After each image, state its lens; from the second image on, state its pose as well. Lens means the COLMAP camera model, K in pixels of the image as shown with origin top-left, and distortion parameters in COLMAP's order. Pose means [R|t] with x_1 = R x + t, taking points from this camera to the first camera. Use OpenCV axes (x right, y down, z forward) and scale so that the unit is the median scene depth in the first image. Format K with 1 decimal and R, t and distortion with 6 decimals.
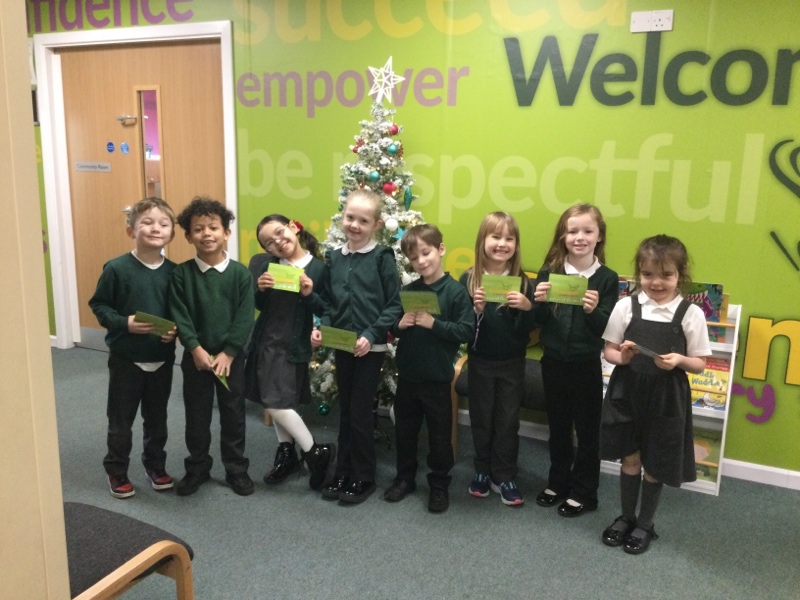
lens RADIAL K [[717.1, 0, 400.4], [0, 717.1, 304.3], [0, 0, 1]] dist [0.088554, -0.182126]
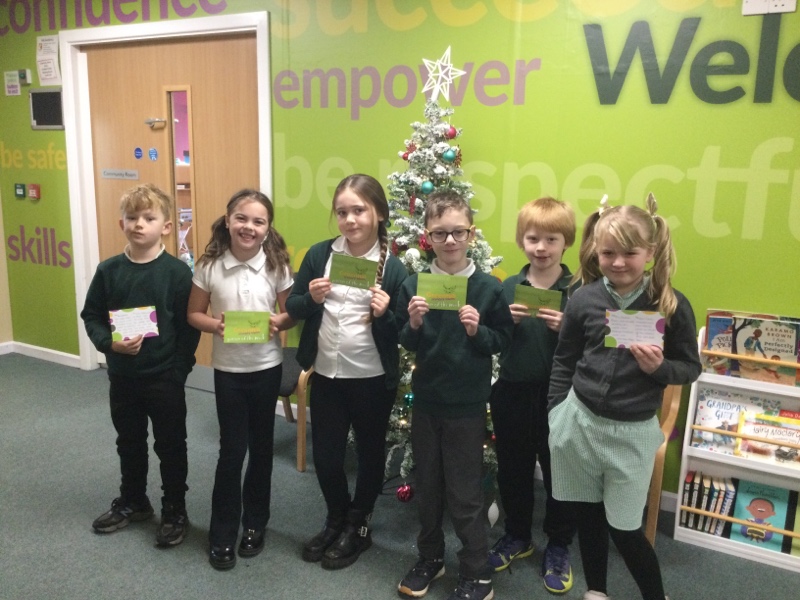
lens RADIAL K [[723.4, 0, 395.3], [0, 723.4, 308.5], [0, 0, 1]] dist [0.062293, -0.134717]
pose [[0.997516, 0.015954, -0.068607, -0.012421], [-0.016194, 0.999864, -0.002955, -0.031750], [0.068551, 0.004059, 0.997639, 0.143474]]
